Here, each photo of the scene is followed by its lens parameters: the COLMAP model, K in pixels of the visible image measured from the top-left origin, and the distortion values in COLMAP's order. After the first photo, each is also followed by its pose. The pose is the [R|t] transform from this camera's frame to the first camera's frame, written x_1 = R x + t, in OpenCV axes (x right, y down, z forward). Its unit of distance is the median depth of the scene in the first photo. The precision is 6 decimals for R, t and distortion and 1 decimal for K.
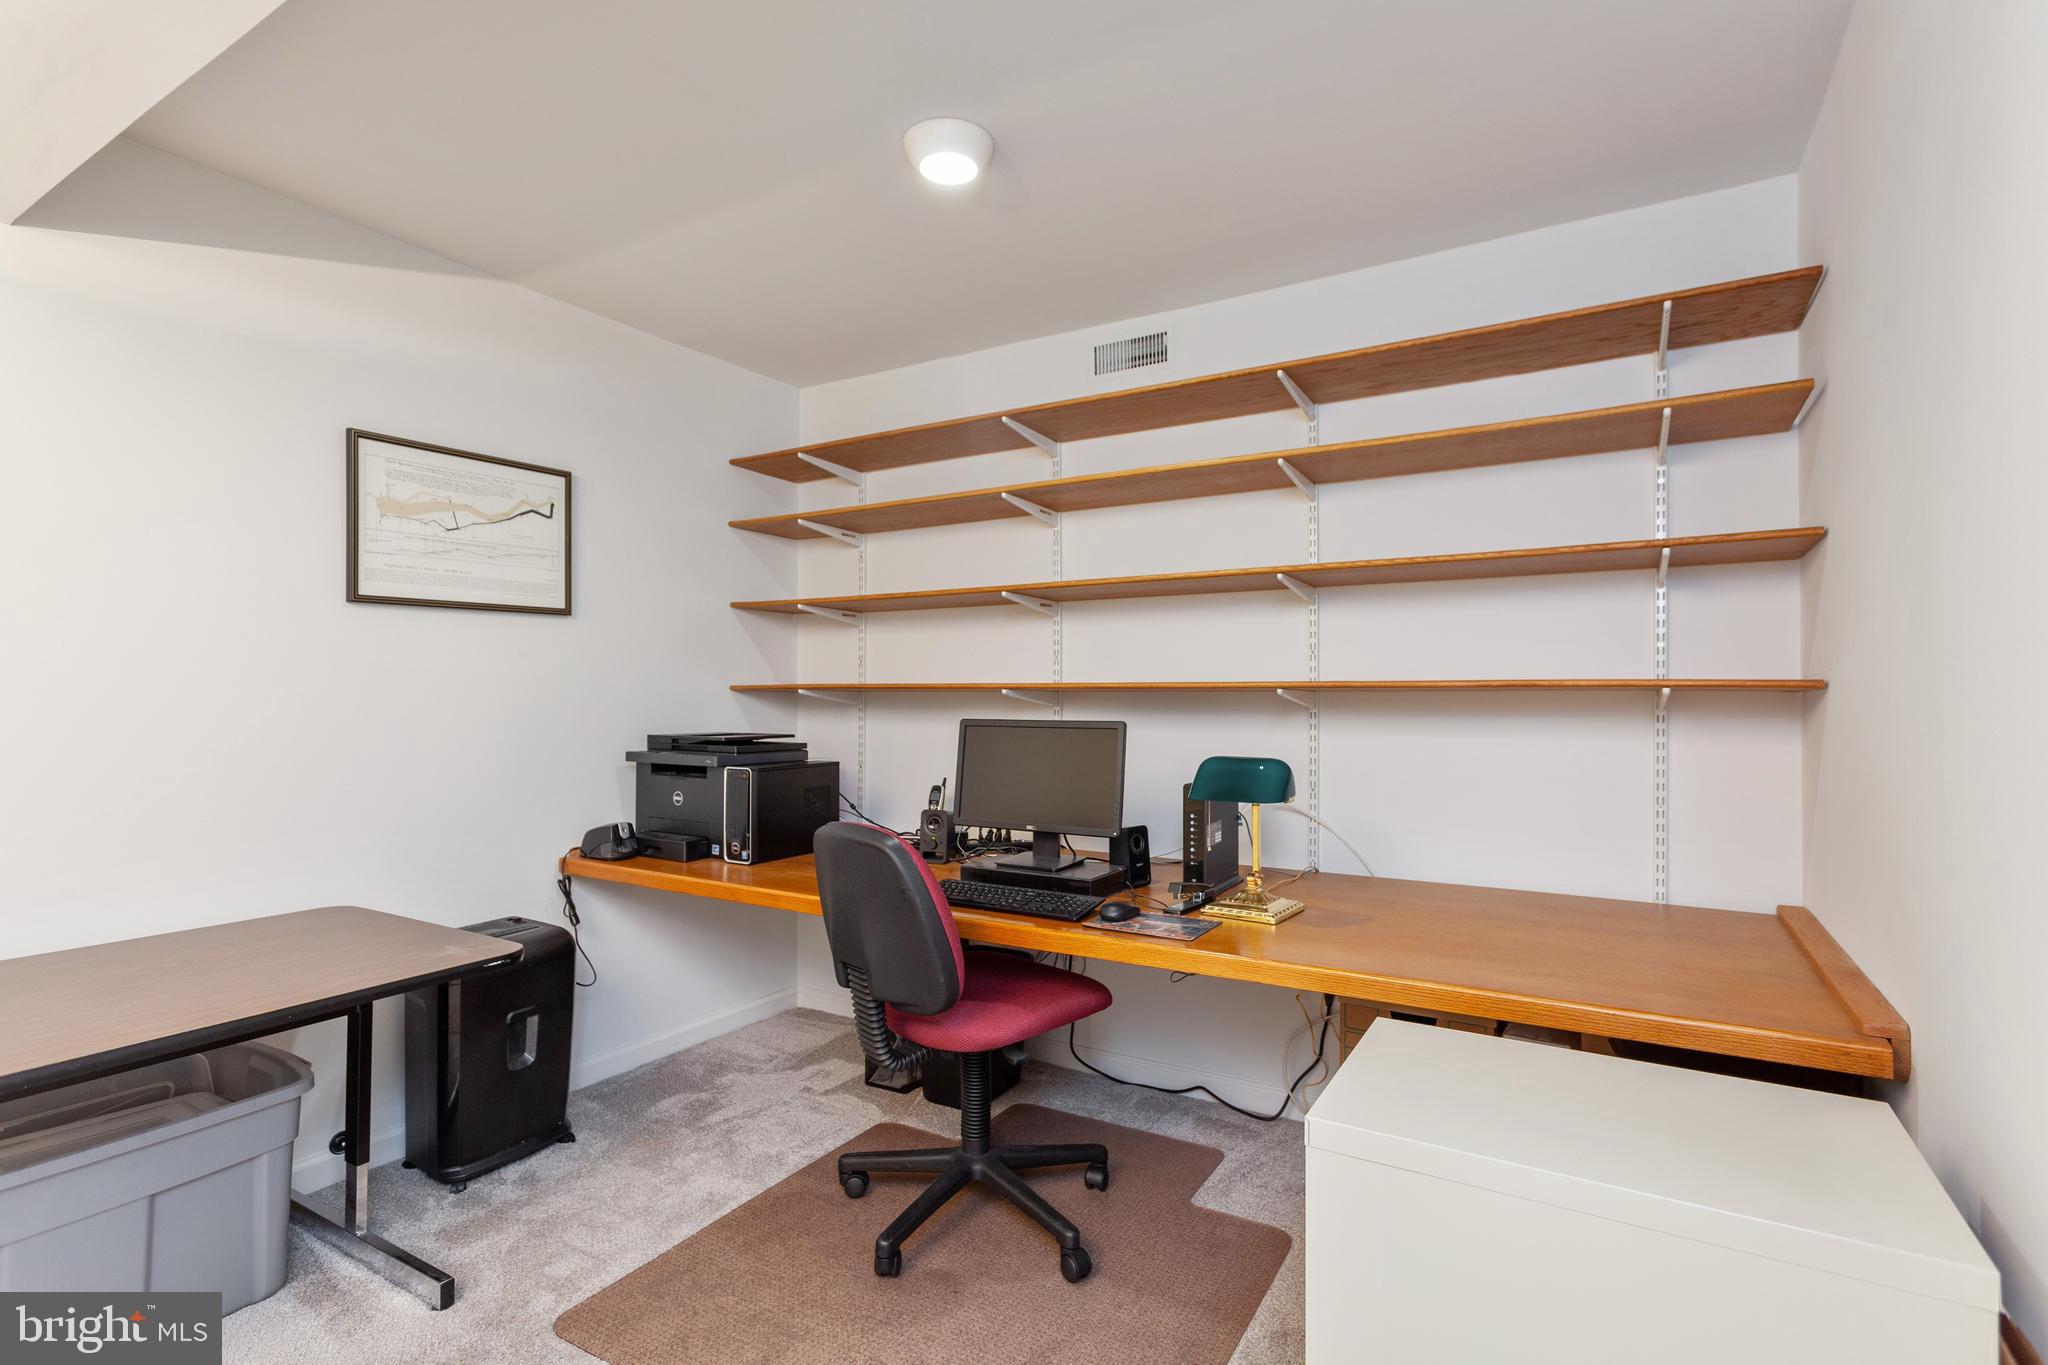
lens RADIAL K [[983.7, 0, 1022.6], [0, 983.7, 679.9], [0, 0, 1]] dist [0.005950, 0.001294]
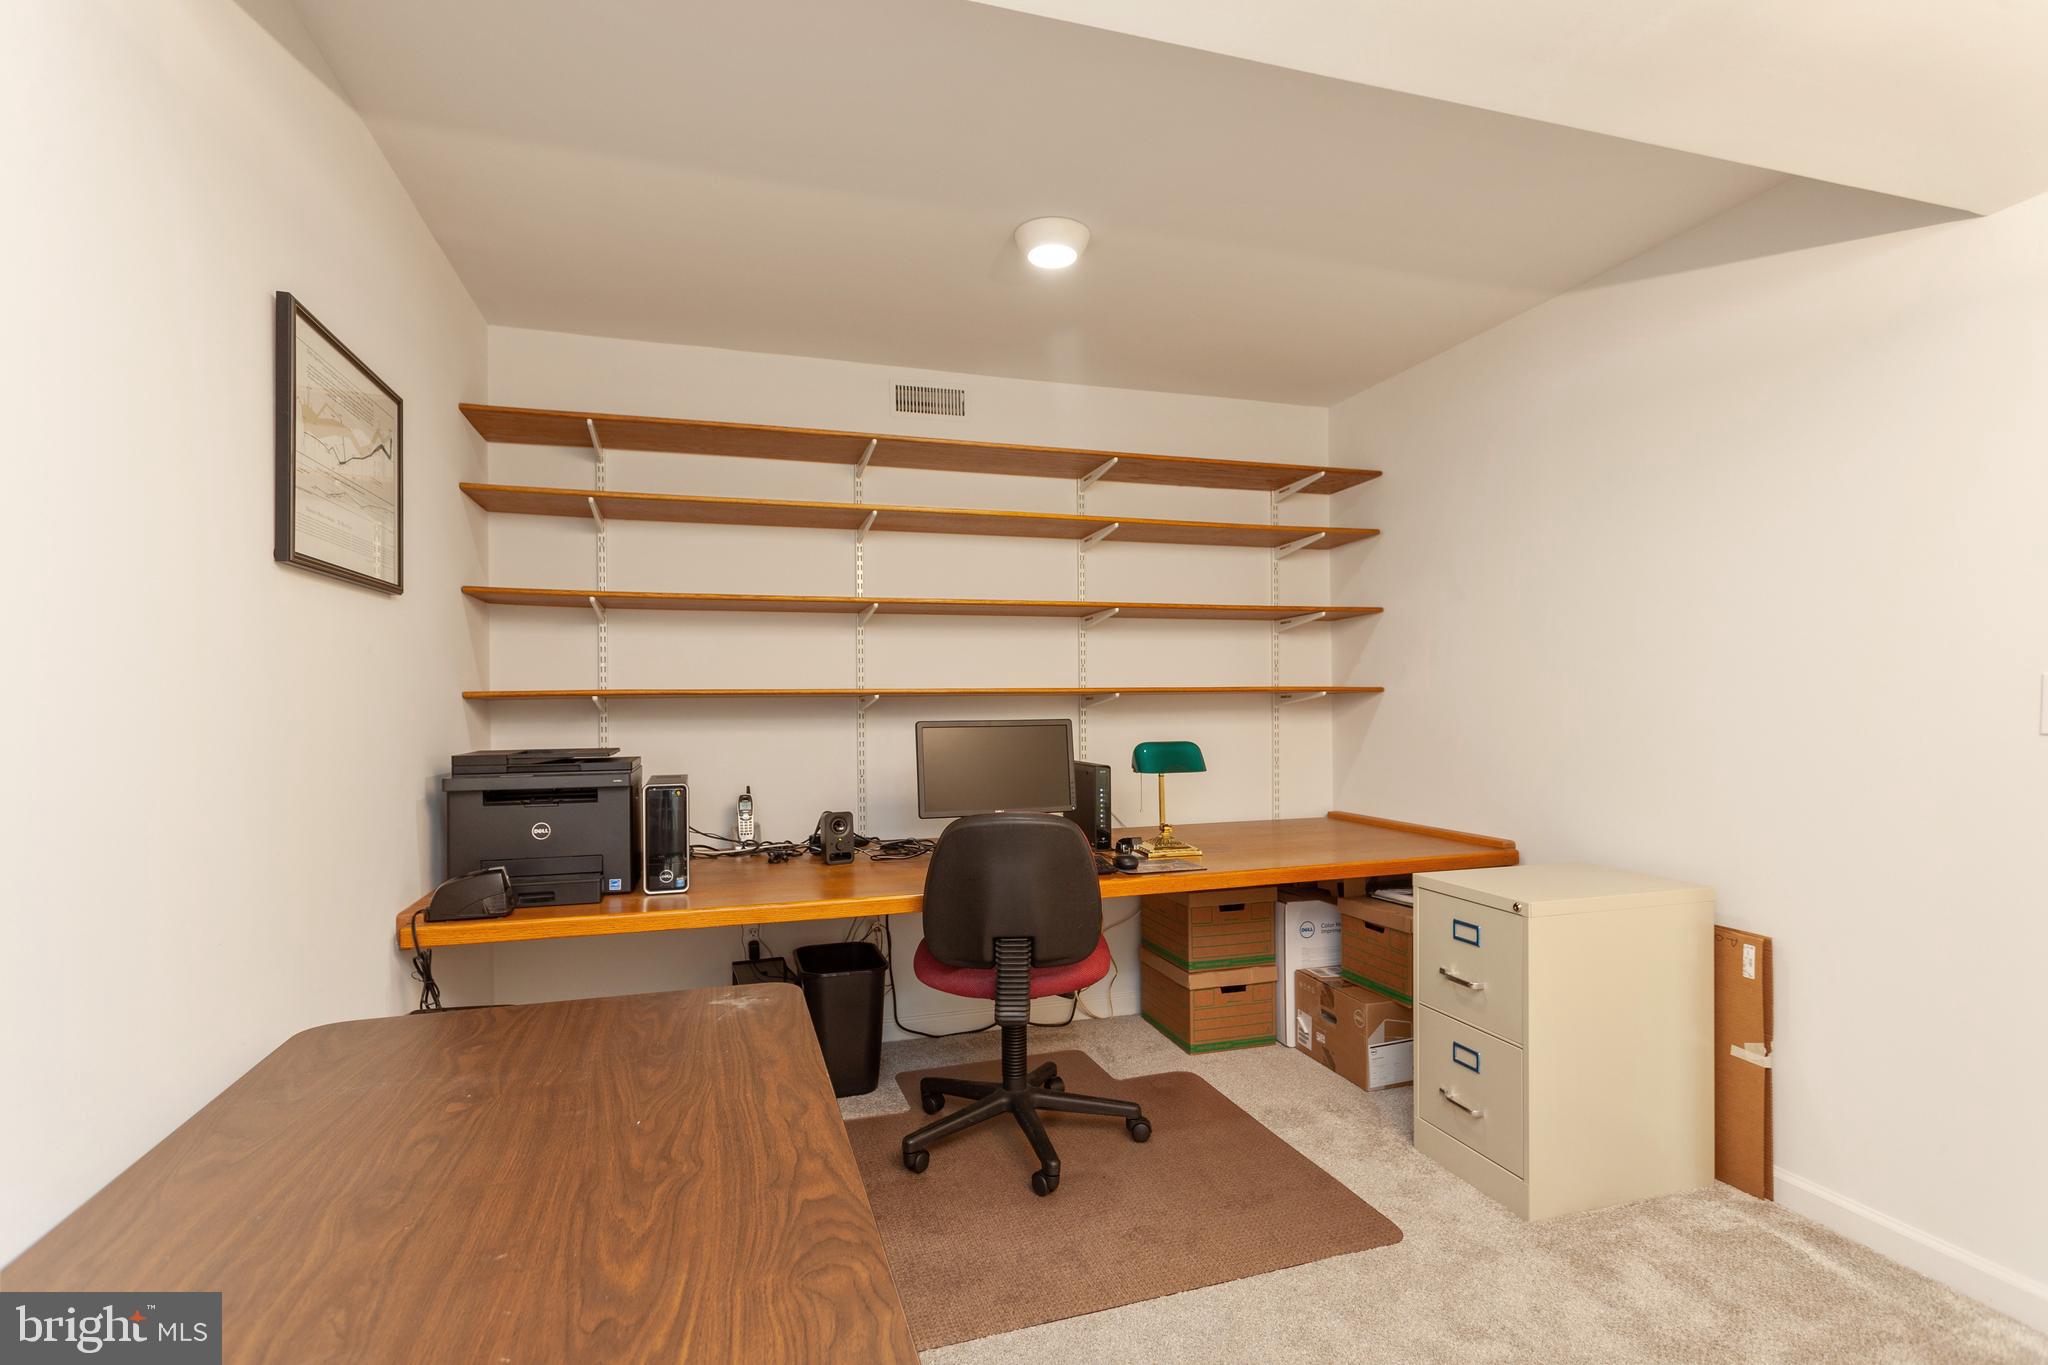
lens RADIAL K [[983.7, 0, 1024.9], [0, 983.7, 689.9], [0, 0, 1]] dist [0.005950, 0.001294]
pose [[0.659358, 0.000484, 0.751829, -0.752918], [-0.003135, 0.999993, 0.002105, 0.001930], [-0.751822, -0.003745, 0.659355, 0.181546]]
